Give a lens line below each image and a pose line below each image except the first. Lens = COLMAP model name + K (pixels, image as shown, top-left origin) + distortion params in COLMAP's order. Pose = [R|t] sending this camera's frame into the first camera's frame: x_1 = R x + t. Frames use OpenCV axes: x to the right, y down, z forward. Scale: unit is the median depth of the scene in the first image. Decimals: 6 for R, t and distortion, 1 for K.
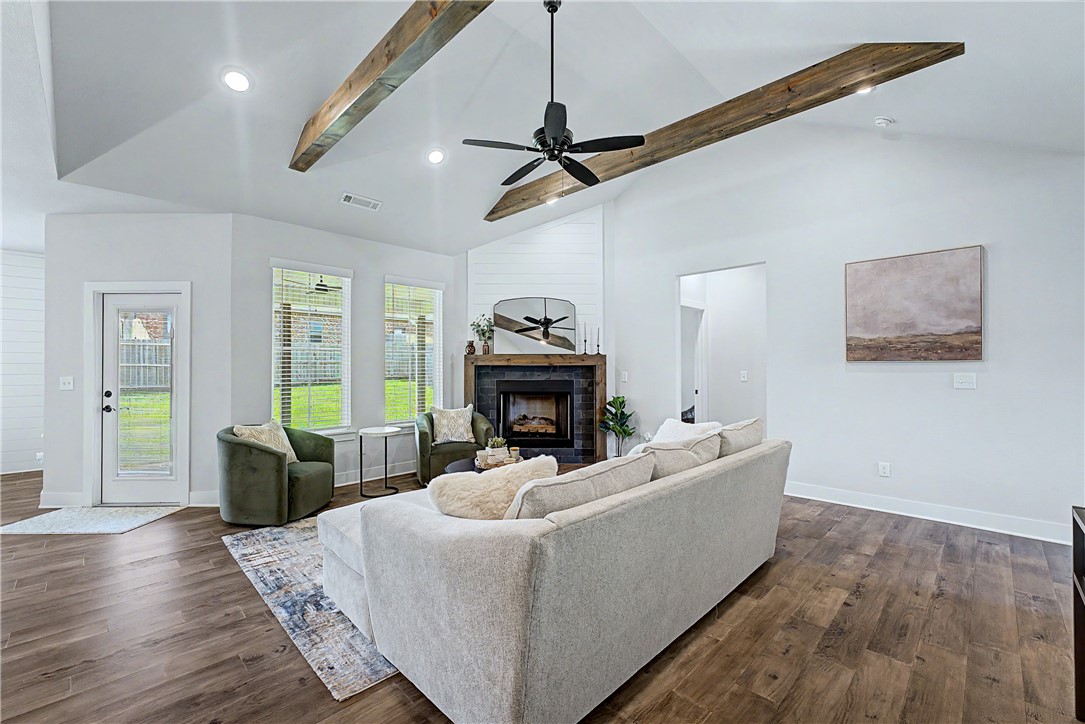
lens RADIAL K [[451.7, 0, 544.5], [0, 451.7, 365.7], [0, 0, 1]] dist [-0.000936, -0.000445]
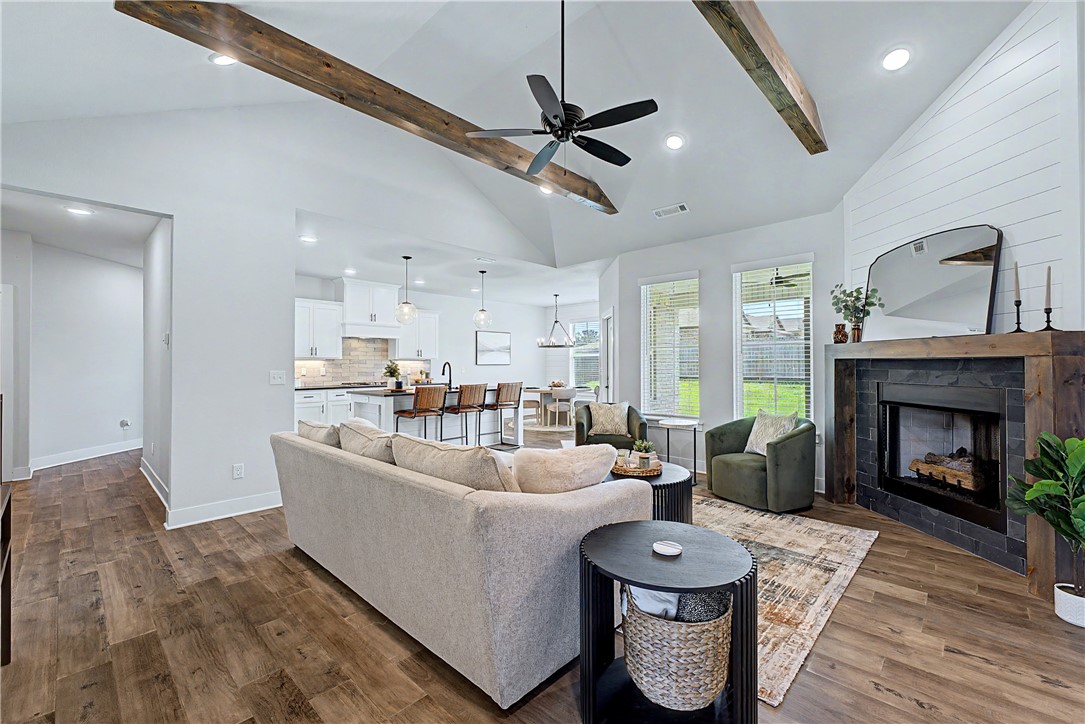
lens RADIAL K [[451.7, 0, 541.0], [0, 451.7, 357.0], [0, 0, 1]] dist [-0.000936, -0.000445]
pose [[0.022174, -0.011648, -0.999686, 0.755460], [0.007579, 0.999905, -0.011482, 0.000874], [0.999725, -0.007322, 0.022261, 0.738611]]
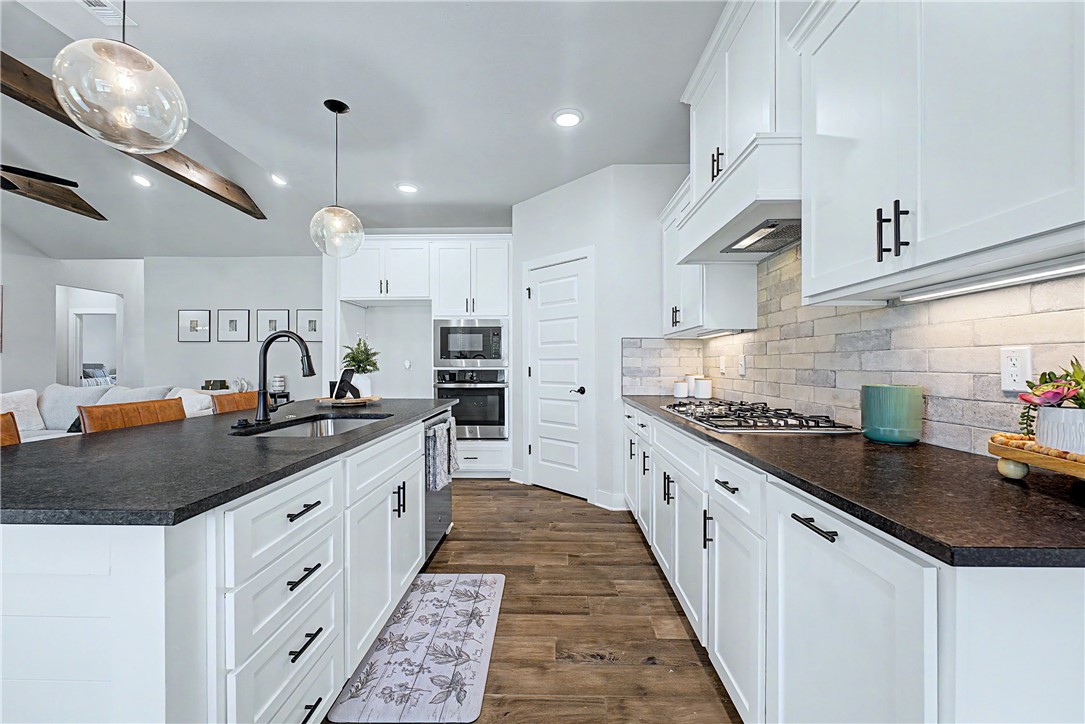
lens RADIAL K [[436.5, 0, 542.0], [0, 436.5, 364.2], [0, 0, 1]] dist [-0.000693, 0.001444]
pose [[-0.687591, 0.004907, 0.726082, -1.410410], [-0.000343, 0.999975, -0.007083, 0.036209], [-0.726099, -0.005119, -0.687572, 0.551141]]
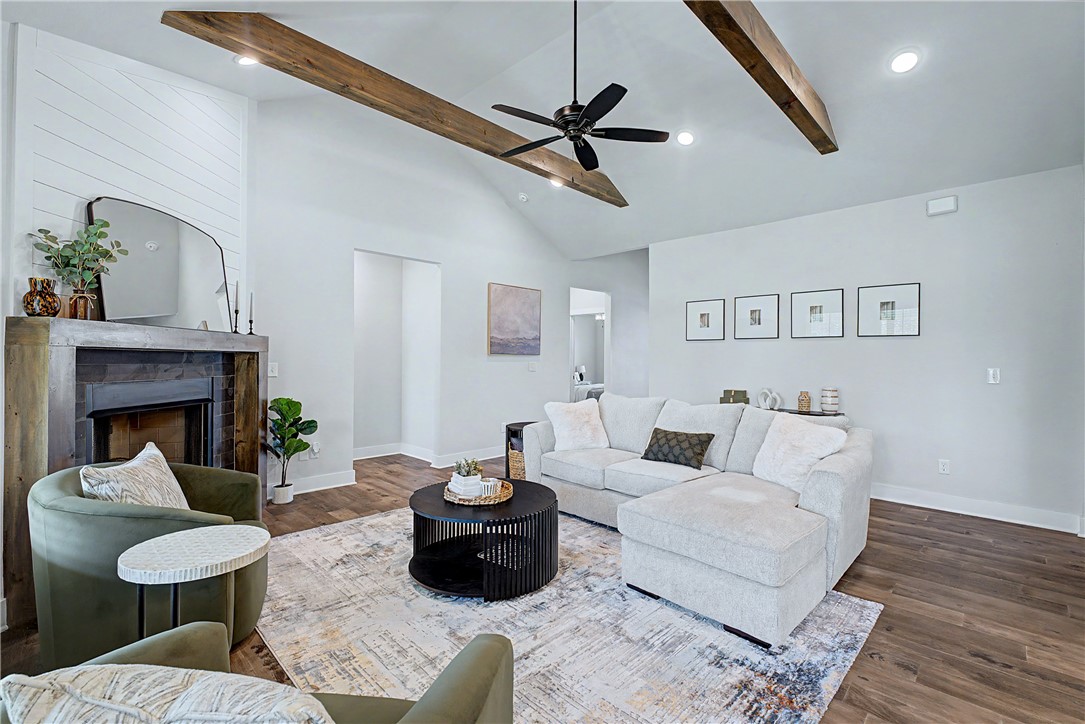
lens RADIAL K [[479.2, 0, 541.8], [0, 479.2, 357.5], [0, 0, 1]] dist [-0.001799, -0.000552]
pose [[-0.002667, 0.007422, 0.999969, -0.788048], [-0.011344, 0.999908, -0.007452, 0.009969], [-0.999932, -0.011364, -0.002582, 0.848574]]
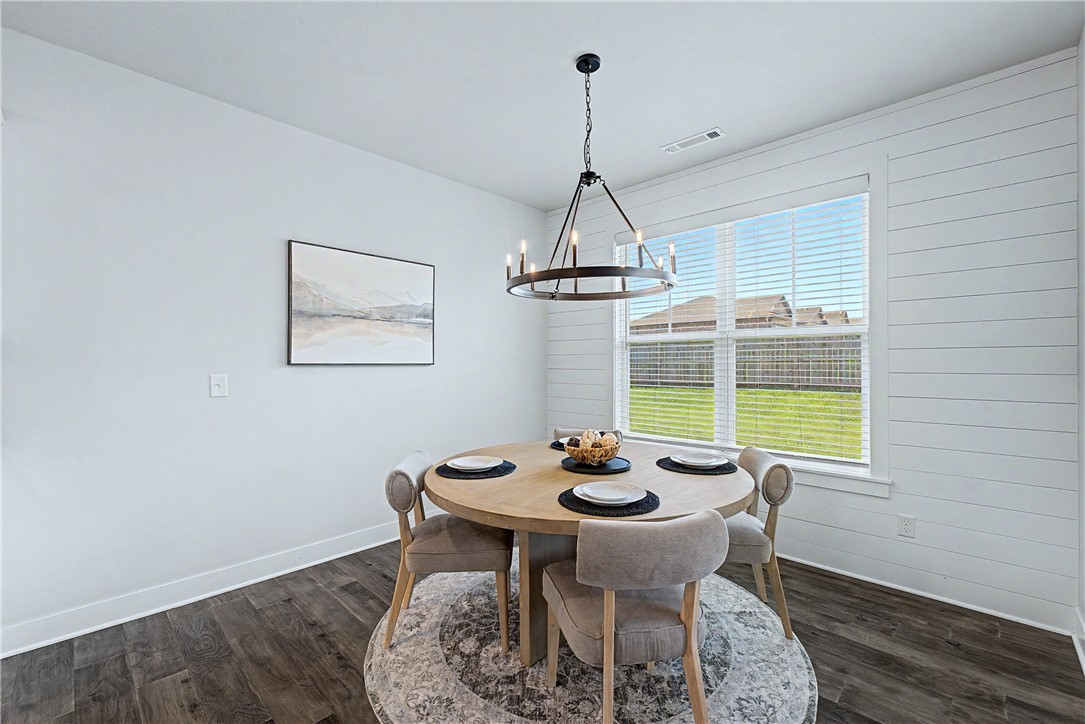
lens RADIAL K [[455.6, 0, 542.4], [0, 455.6, 362.0], [0, 0, 1]] dist [-0.000306, -0.000443]
pose [[0.014146, -0.000433, -0.999900, -1.032692], [0.004829, 0.999988, -0.000365, 0.010674], [0.999888, -0.004823, 0.014148, 0.807787]]
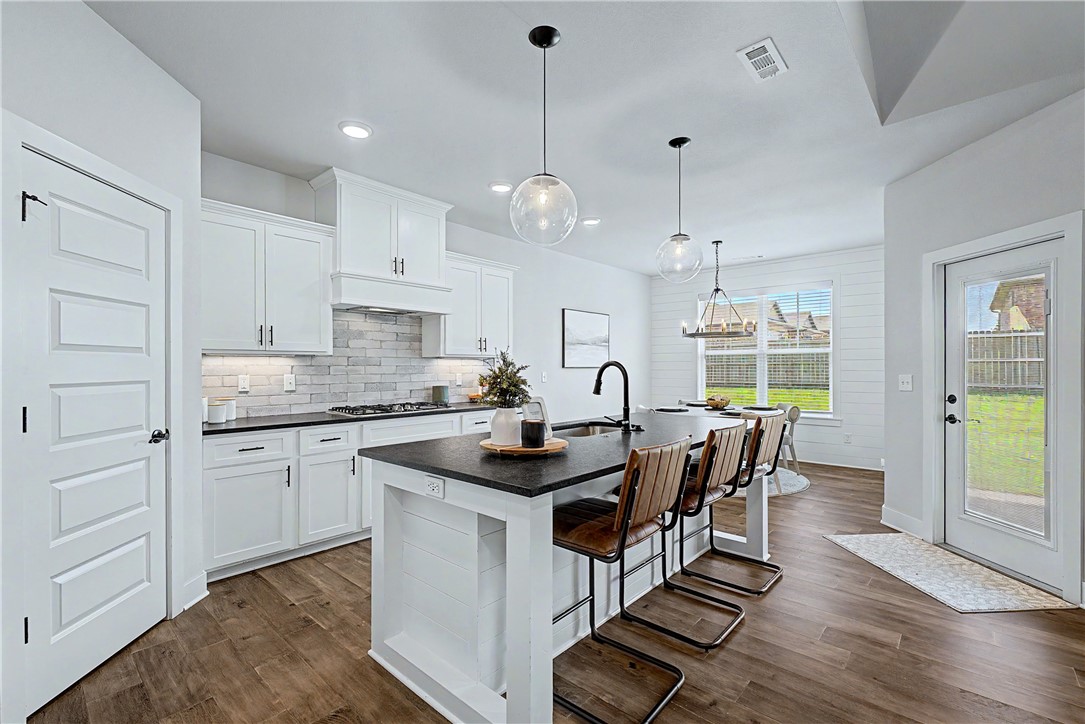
lens RADIAL K [[479.2, 0, 541.9], [0, 479.2, 364.4], [0, 0, 1]] dist [-0.001799, -0.000552]
pose [[0.051137, 0.000268, -0.998692, -0.225829], [0.006397, 0.999979, 0.000596, 0.001454], [0.998671, -0.006419, 0.051134, 0.298641]]
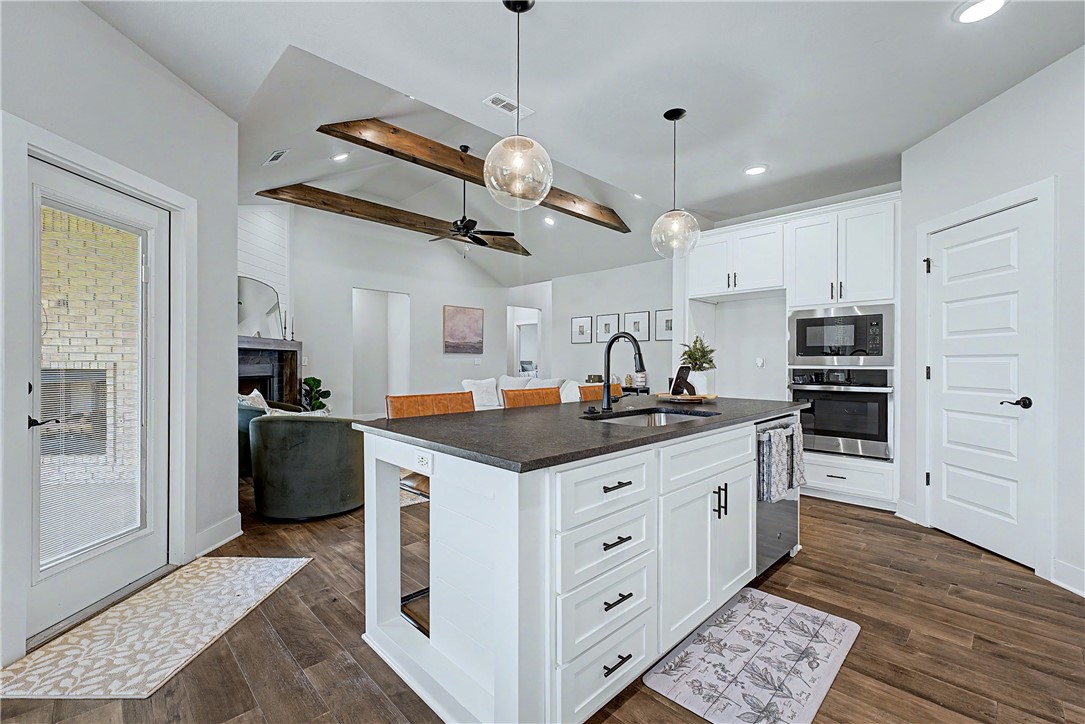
lens RADIAL K [[462.4, 0, 543.8], [0, 462.4, 363.2], [0, 0, 1]] dist [-0.003160, 0.000050]
pose [[0.013093, 0.000987, 0.999914, -1.448887], [-0.008940, 0.999960, -0.000870, 0.036773], [-0.999874, -0.008928, 0.013101, 0.519460]]
